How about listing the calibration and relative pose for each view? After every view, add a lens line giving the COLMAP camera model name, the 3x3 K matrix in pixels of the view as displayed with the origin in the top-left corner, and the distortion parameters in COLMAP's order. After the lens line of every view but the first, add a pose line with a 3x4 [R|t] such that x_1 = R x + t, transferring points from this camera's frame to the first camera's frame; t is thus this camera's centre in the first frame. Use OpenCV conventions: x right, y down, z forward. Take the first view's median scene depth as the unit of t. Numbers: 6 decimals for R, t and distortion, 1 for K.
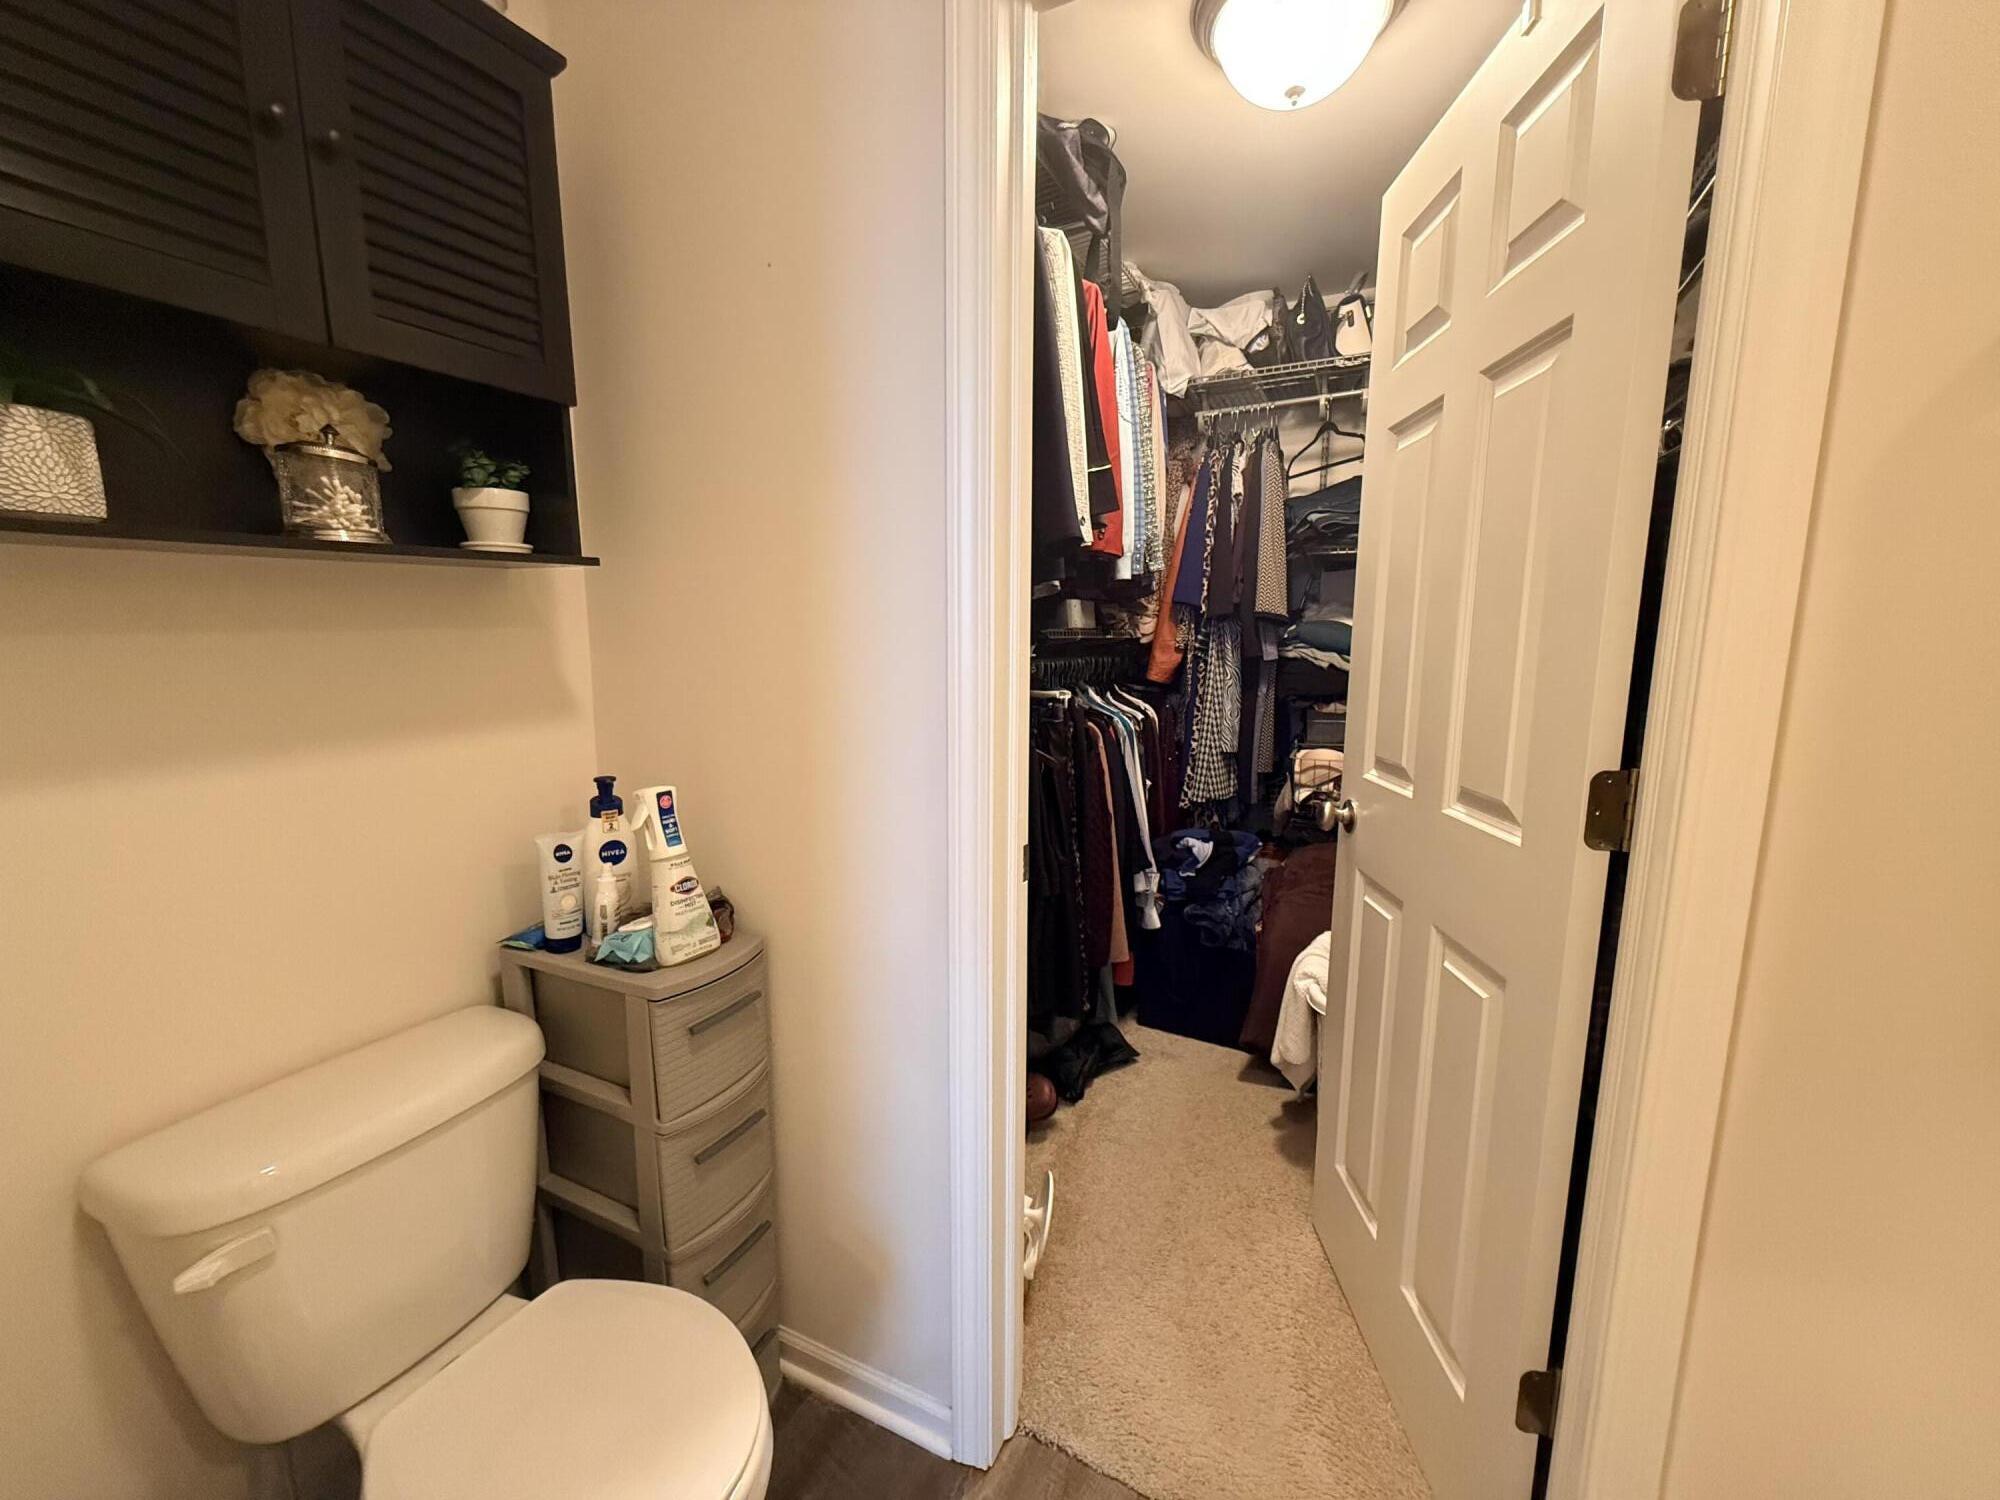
lens RADIAL K [[795.7, 0, 1009.1], [0, 795.7, 752.5], [0, 0, 1]] dist [-0.001149, -0.000195]
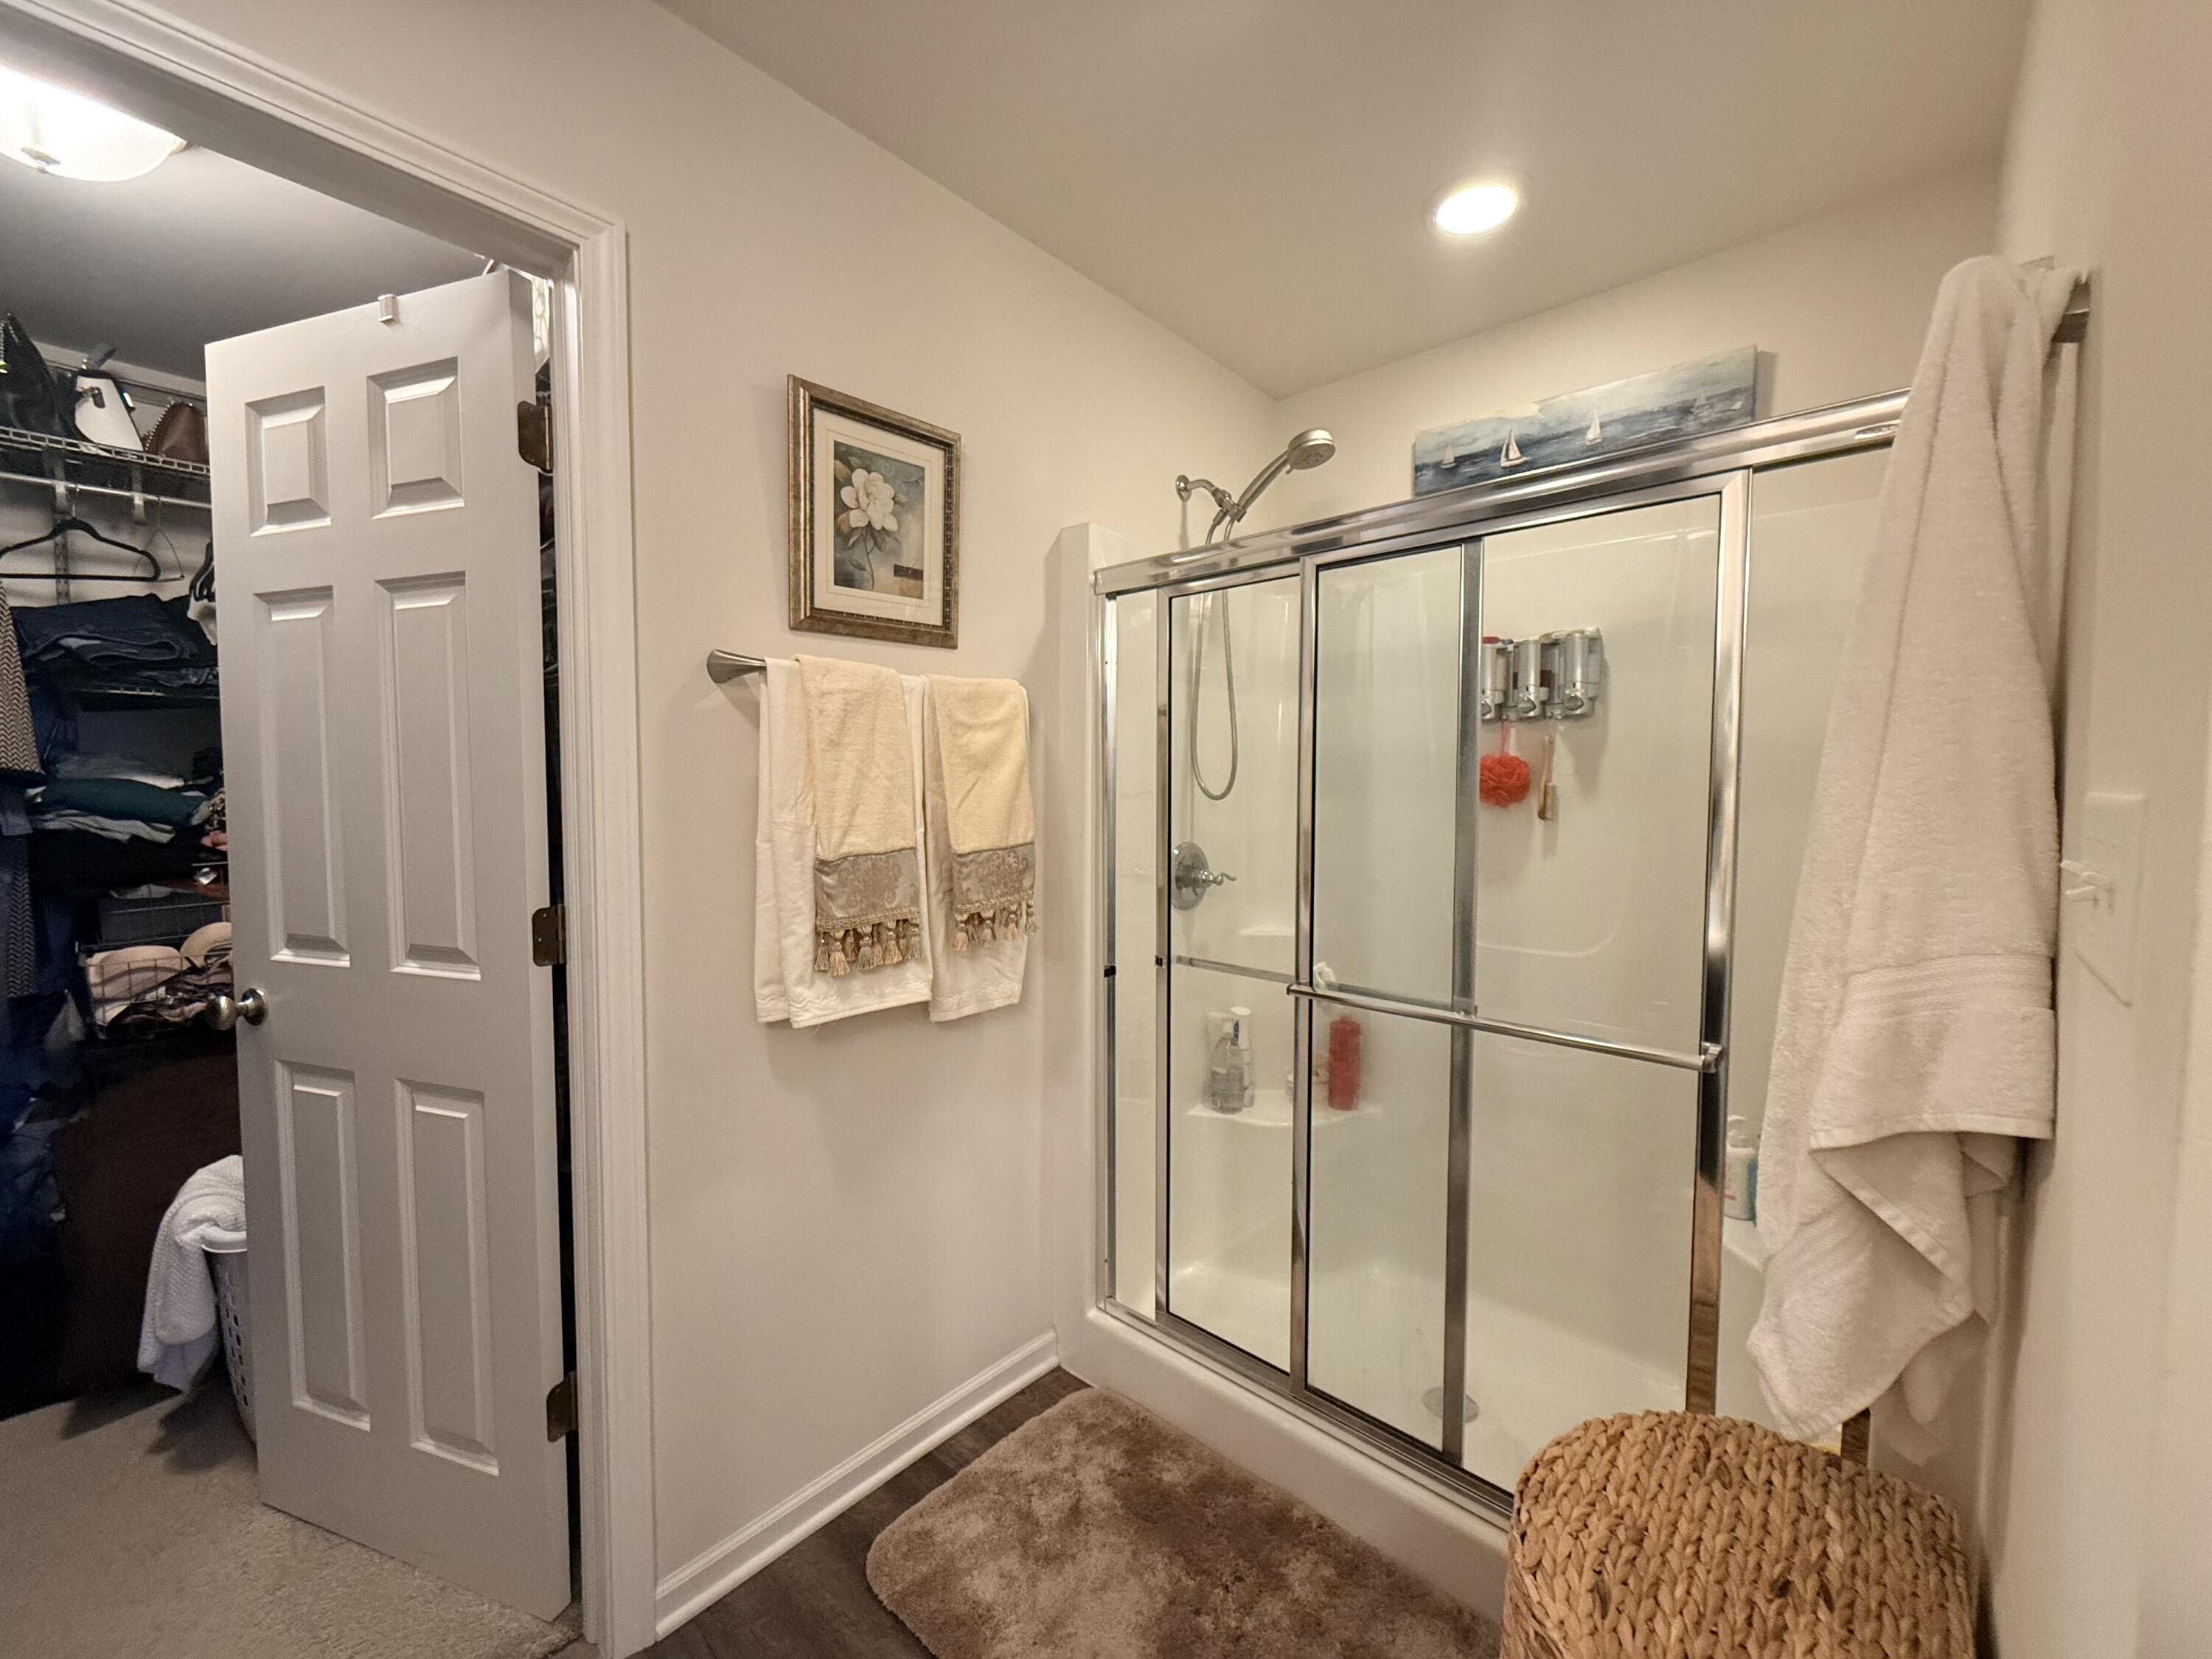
lens RADIAL K [[880.1, 0, 1112.7], [0, 880.1, 833.1], [0, 0, 1]] dist [-0.001149, -0.000195]
pose [[0.270049, -0.057079, 0.961153, -0.158098], [0.138450, 0.990169, 0.019902, 0.000560], [-0.952840, 0.127697, 0.275297, -0.137197]]
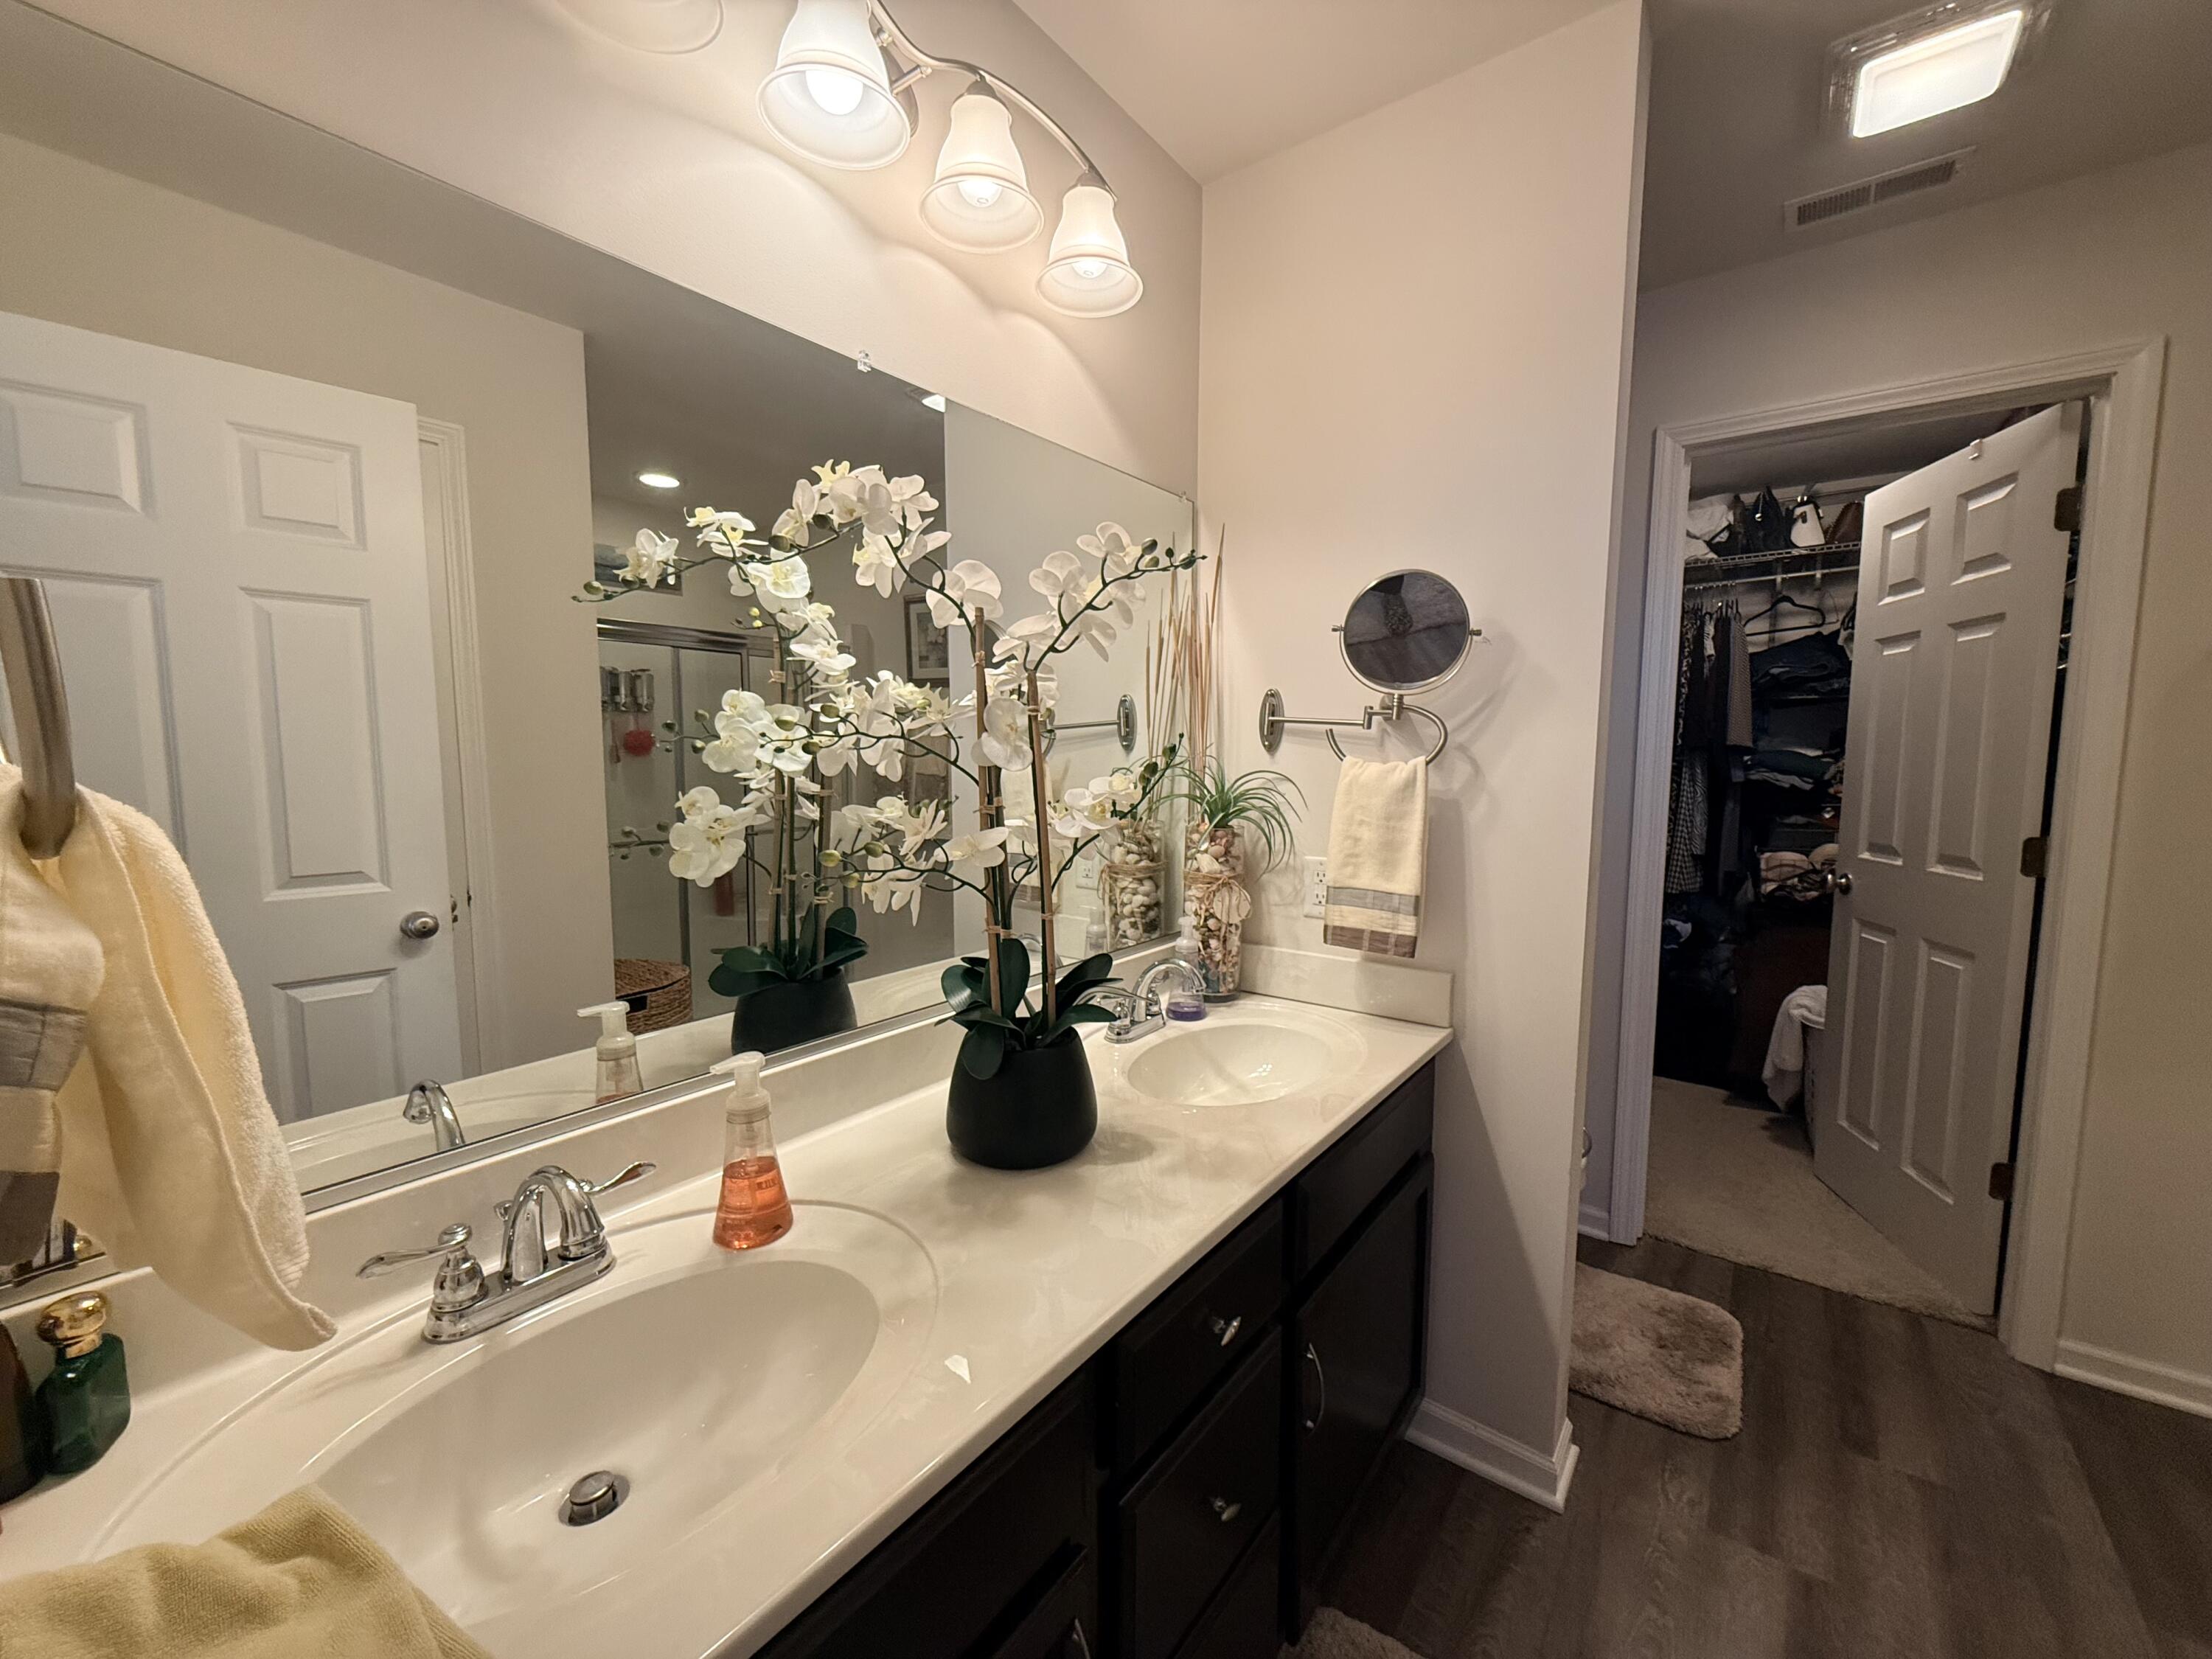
lens RADIAL K [[880.1, 0, 1115.9], [0, 880.1, 836.4], [0, 0, 1]] dist [-0.001149, -0.000195]
pose [[0.982826, 0.009413, -0.184296, -0.401276], [-0.019318, 0.998459, -0.052023, 0.065599], [0.183522, 0.054690, 0.981493, -0.577017]]
